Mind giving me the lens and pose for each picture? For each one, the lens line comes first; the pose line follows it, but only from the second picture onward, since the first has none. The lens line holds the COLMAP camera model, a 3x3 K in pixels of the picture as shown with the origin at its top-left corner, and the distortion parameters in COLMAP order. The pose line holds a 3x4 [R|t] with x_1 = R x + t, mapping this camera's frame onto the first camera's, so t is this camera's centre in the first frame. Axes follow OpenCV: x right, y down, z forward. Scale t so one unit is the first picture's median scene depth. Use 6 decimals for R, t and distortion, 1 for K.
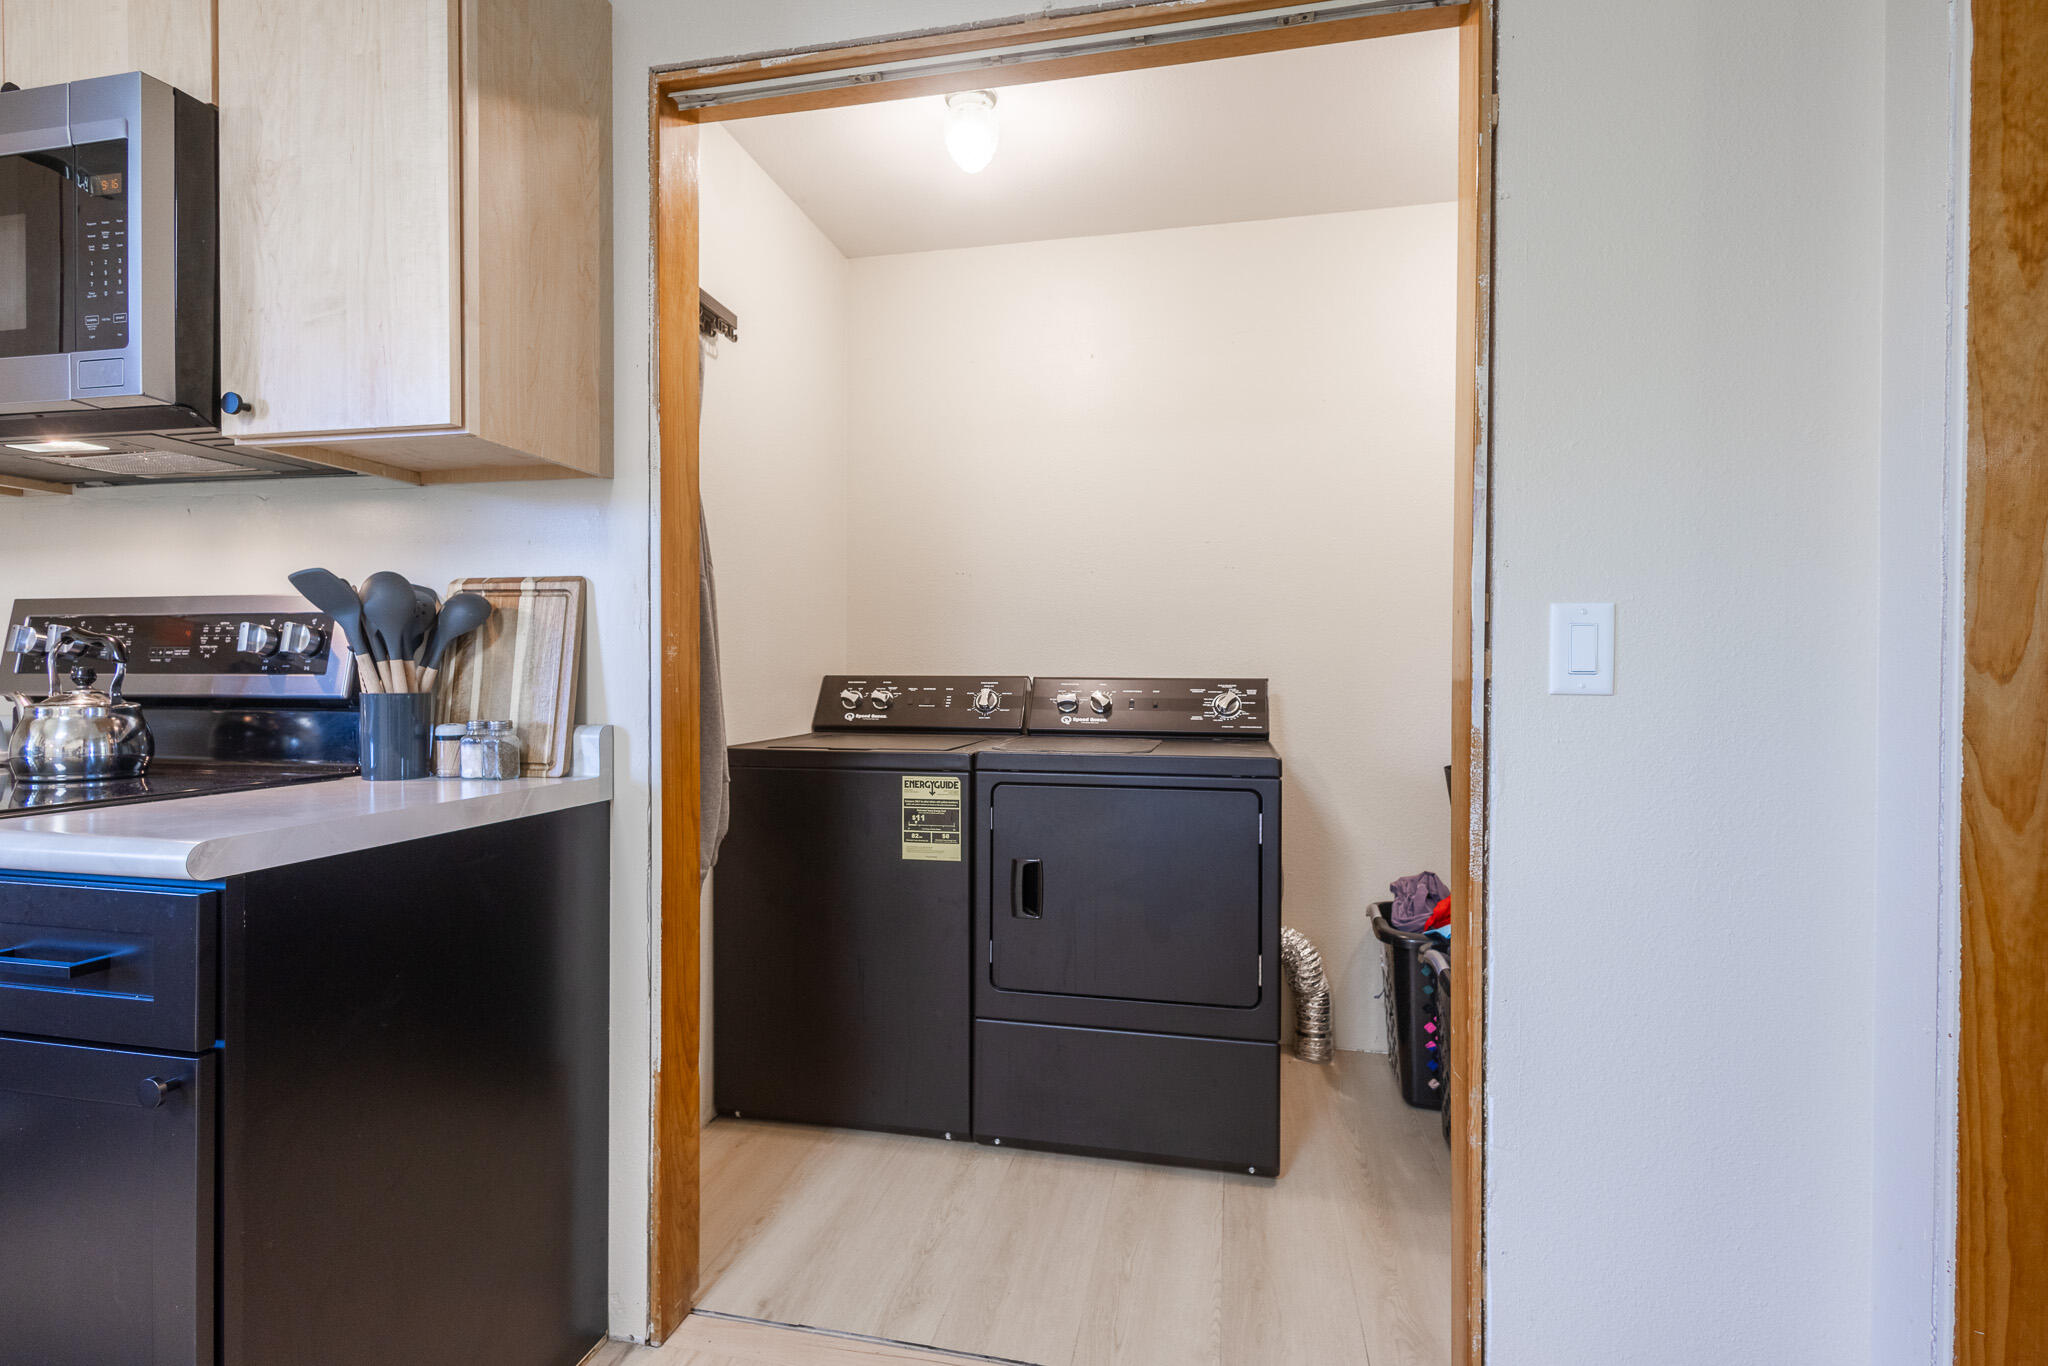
lens RADIAL K [[943.2, 0, 1023.3], [0, 943.2, 699.8], [0, 0, 1]] dist [0.000400, 0.000162]
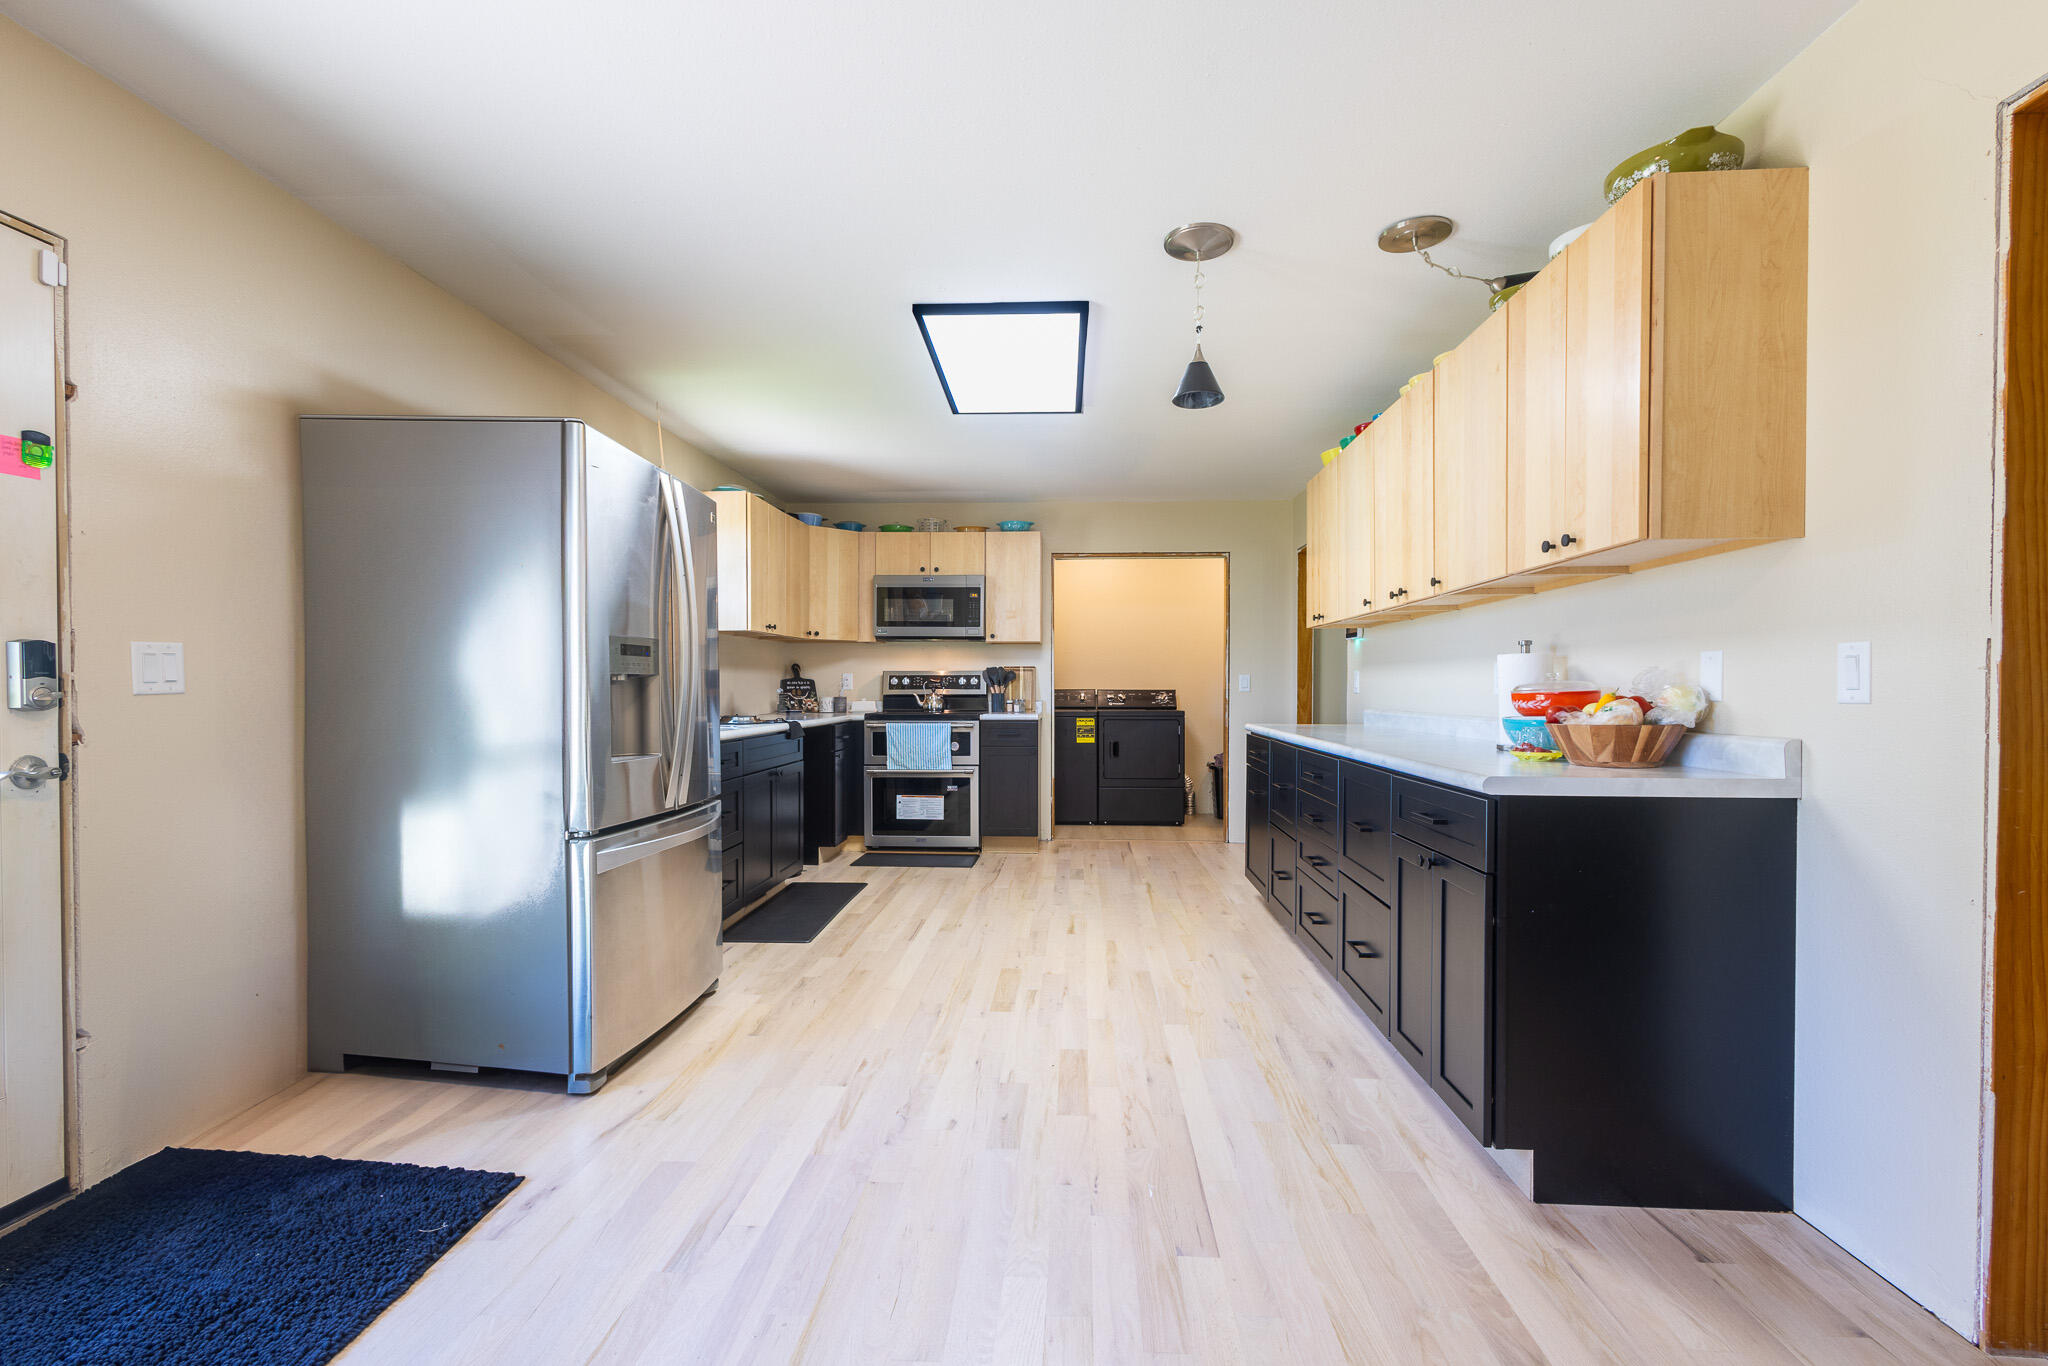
lens RADIAL K [[943.2, 0, 1024.4], [0, 943.2, 680.3], [0, 0, 1]] dist [0.000400, 0.000162]
pose [[0.985504, -0.000569, 0.169652, -0.908198], [0.006291, 0.999429, -0.033193, 0.056016], [-0.169537, 0.033779, 0.984945, -2.373780]]
